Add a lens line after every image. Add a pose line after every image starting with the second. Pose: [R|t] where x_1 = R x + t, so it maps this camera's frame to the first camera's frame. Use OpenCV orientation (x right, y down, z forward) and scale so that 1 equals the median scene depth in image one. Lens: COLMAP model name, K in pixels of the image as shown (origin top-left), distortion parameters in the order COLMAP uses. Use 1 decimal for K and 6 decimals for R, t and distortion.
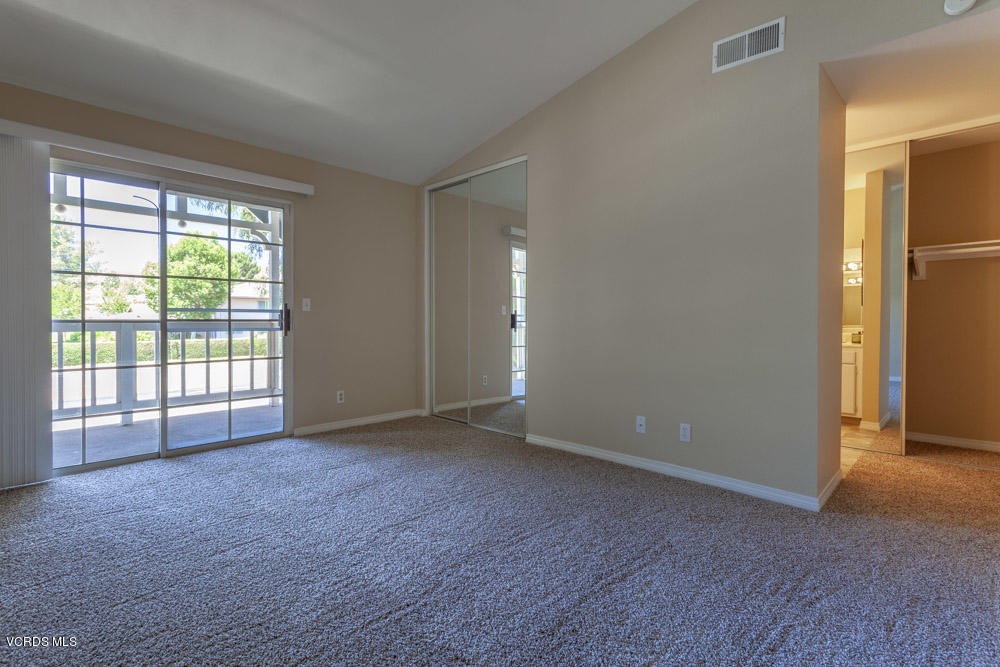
lens RADIAL K [[493.3, 0, 499.2], [0, 493.3, 327.5], [0, 0, 1]] dist [-0.001123, -0.000422]
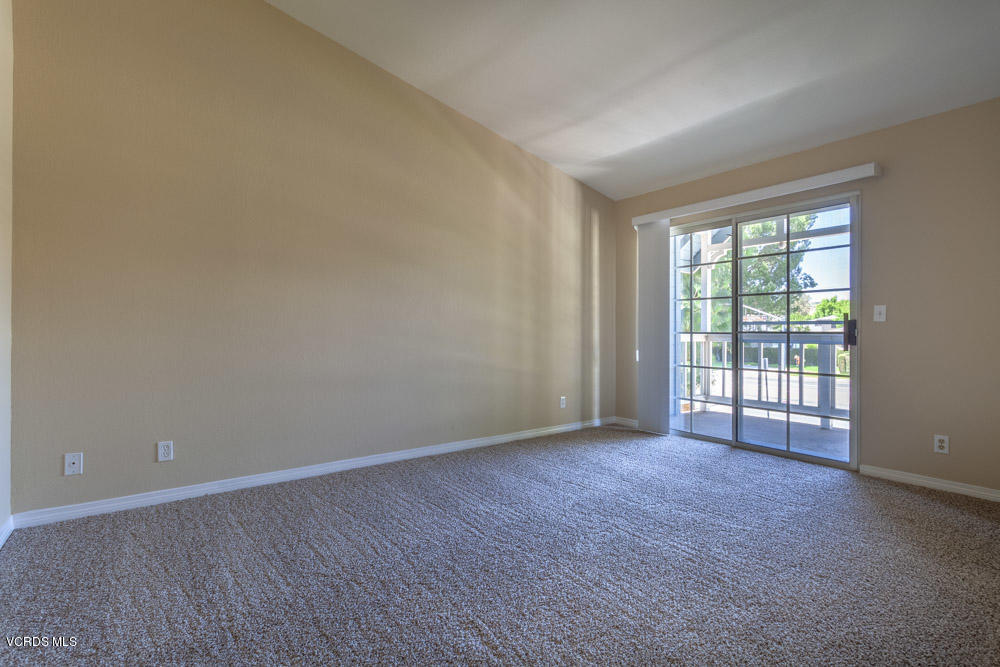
lens RADIAL K [[493.3, 0, 496.3], [0, 493.3, 332.8], [0, 0, 1]] dist [-0.001123, -0.000422]
pose [[-0.209966, 0.002495, -0.977705, 0.552556], [-0.017007, 0.999836, 0.006203, -0.009983], [0.977561, 0.017930, -0.209890, 0.611036]]
